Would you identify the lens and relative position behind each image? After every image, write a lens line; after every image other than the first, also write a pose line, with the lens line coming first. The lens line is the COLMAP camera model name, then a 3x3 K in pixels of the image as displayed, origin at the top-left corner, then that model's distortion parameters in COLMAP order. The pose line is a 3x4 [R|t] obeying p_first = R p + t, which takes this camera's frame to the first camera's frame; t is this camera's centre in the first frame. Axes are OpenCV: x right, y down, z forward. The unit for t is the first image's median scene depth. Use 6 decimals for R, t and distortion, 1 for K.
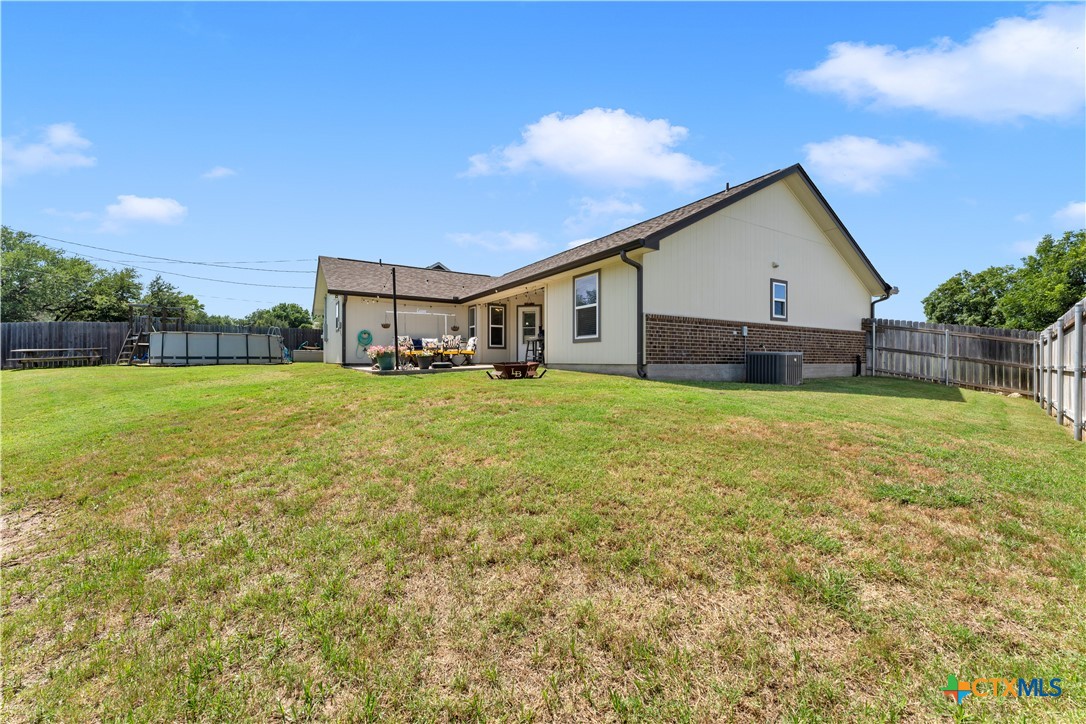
lens RADIAL K [[422.0, 0, 509.6], [0, 422.0, 364.9], [0, 0, 1]] dist [0.000879, -0.000521]
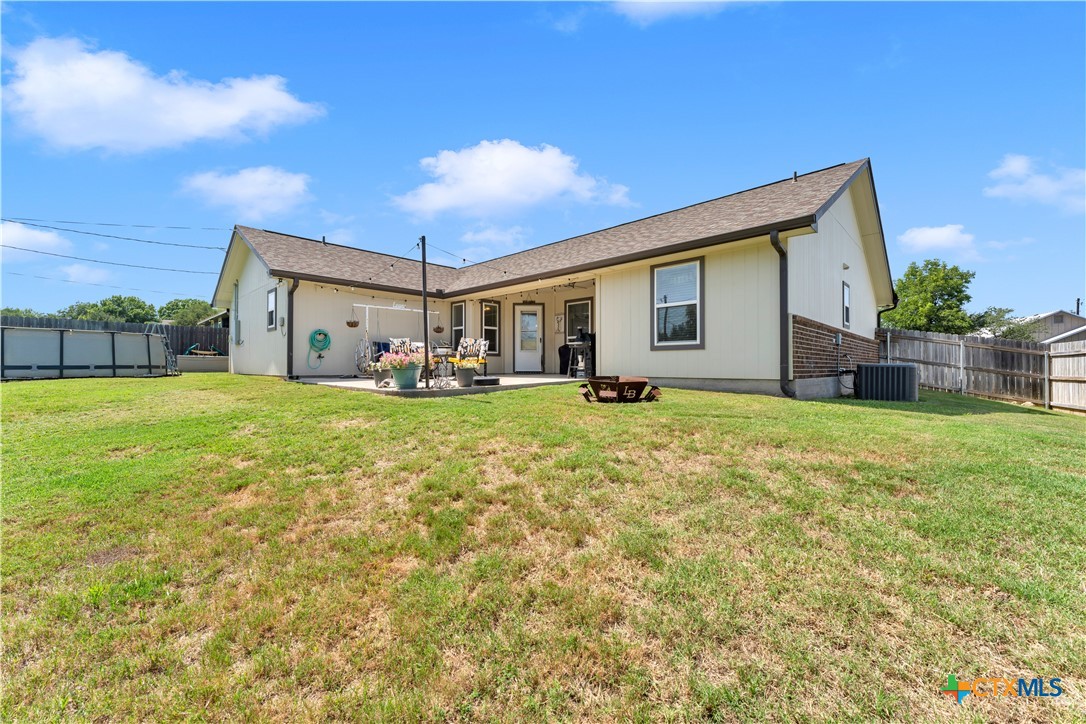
lens RADIAL K [[422.0, 0, 497.5], [0, 422.0, 366.9], [0, 0, 1]] dist [0.000879, -0.000521]
pose [[0.967981, -0.001819, 0.251016, -0.292439], [0.003534, 0.999973, -0.006382, -0.016076], [-0.250998, 0.007064, 0.967962, 0.287096]]
